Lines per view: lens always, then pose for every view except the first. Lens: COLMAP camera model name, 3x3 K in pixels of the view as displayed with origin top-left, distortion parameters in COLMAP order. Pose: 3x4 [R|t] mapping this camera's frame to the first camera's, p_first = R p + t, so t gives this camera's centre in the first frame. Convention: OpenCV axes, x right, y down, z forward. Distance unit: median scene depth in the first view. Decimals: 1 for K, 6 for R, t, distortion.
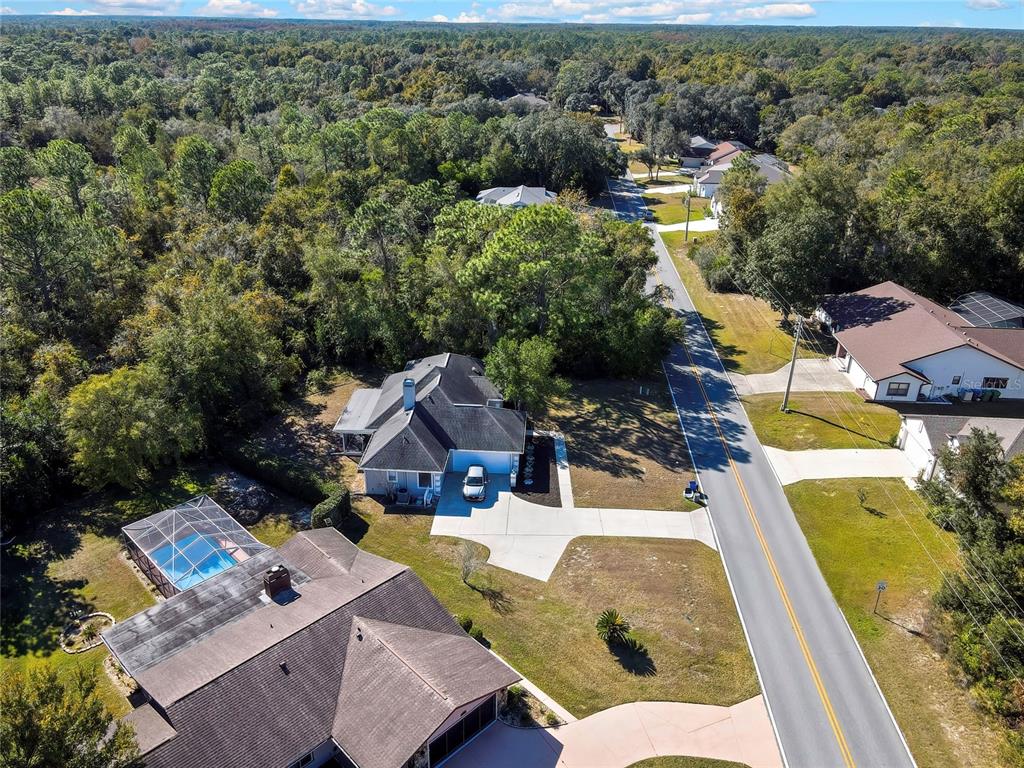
lens RADIAL K [[754.5, 0, 506.1], [0, 754.5, 385.8], [0, 0, 1]] dist [0.003635, 0.011163]
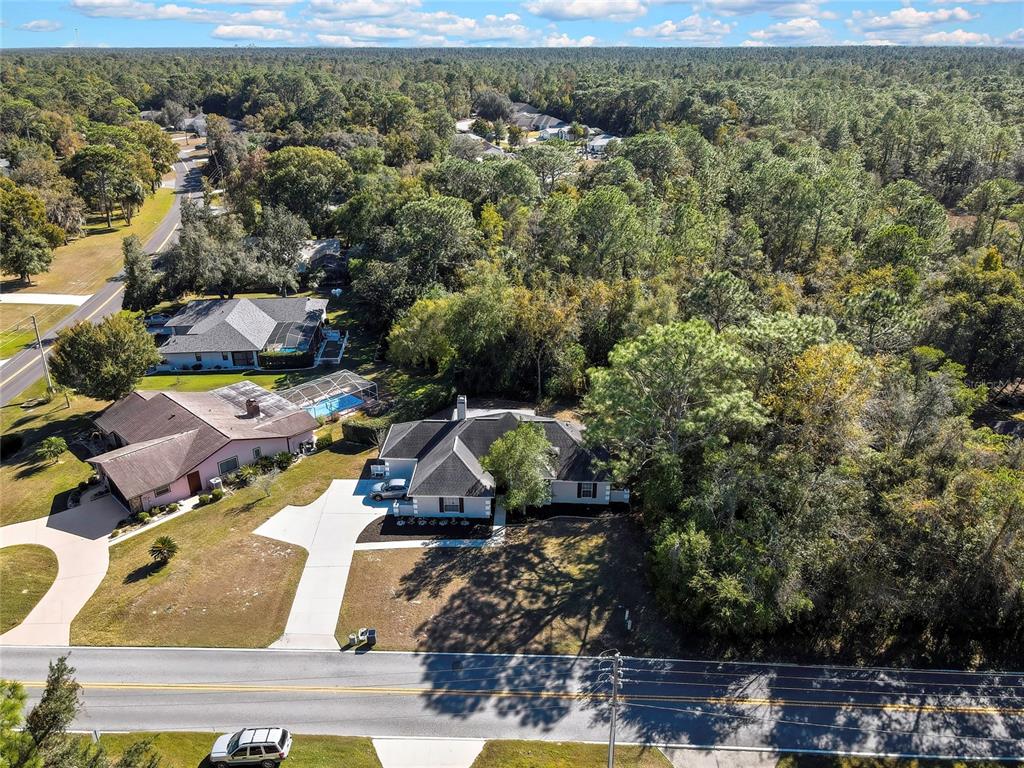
lens RADIAL K [[754.5, 0, 507.7], [0, 754.5, 385.8], [0, 0, 1]] dist [0.003635, 0.011163]
pose [[0.026596, 0.397527, -0.917205, 0.797798], [-0.433854, 0.831201, 0.347672, -0.395241], [0.900590, 0.388687, 0.194575, 0.767864]]
